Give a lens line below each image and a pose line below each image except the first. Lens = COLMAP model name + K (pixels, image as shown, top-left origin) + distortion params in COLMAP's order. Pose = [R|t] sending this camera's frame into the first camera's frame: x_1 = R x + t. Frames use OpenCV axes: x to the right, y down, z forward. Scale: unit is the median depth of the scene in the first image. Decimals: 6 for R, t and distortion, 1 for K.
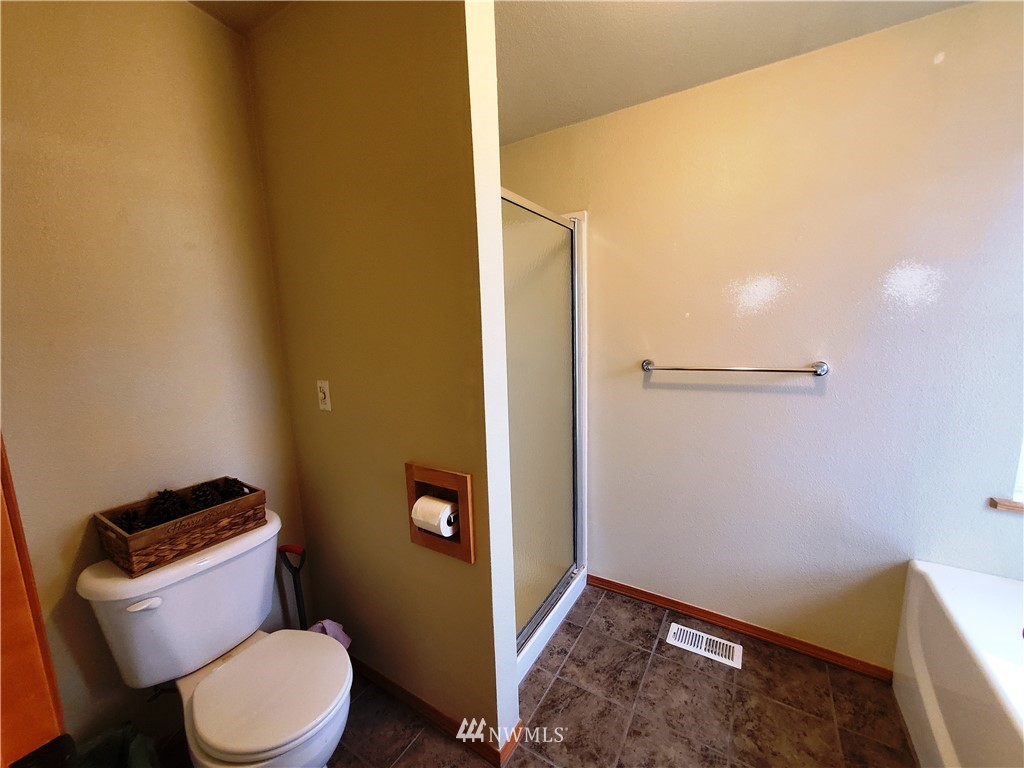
lens RADIAL K [[405.5, 0, 513.5], [0, 405.5, 385.5], [0, 0, 1]] dist [-0.001356, -0.002039]
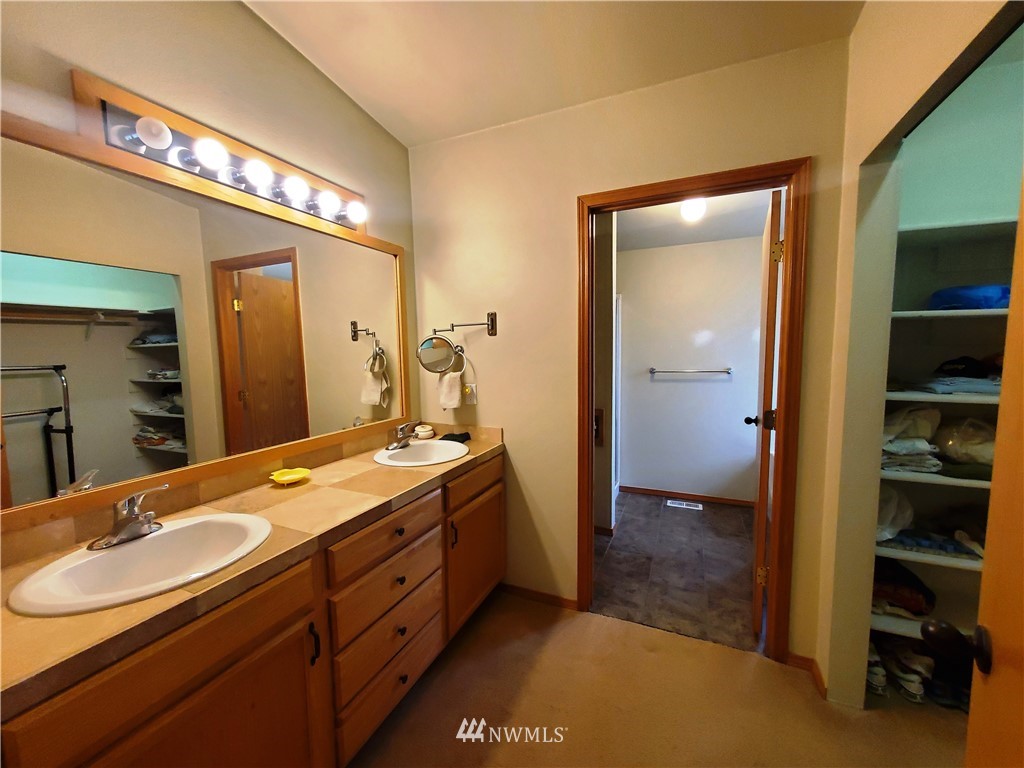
lens RADIAL K [[405.5, 0, 507.5], [0, 405.5, 383.2], [0, 0, 1]] dist [-0.001356, -0.002039]
pose [[0.990654, 0.007777, 0.136175, -0.722727], [0.002026, 0.997424, -0.071701, 0.170482], [-0.136382, 0.071307, 0.988087, -0.980166]]
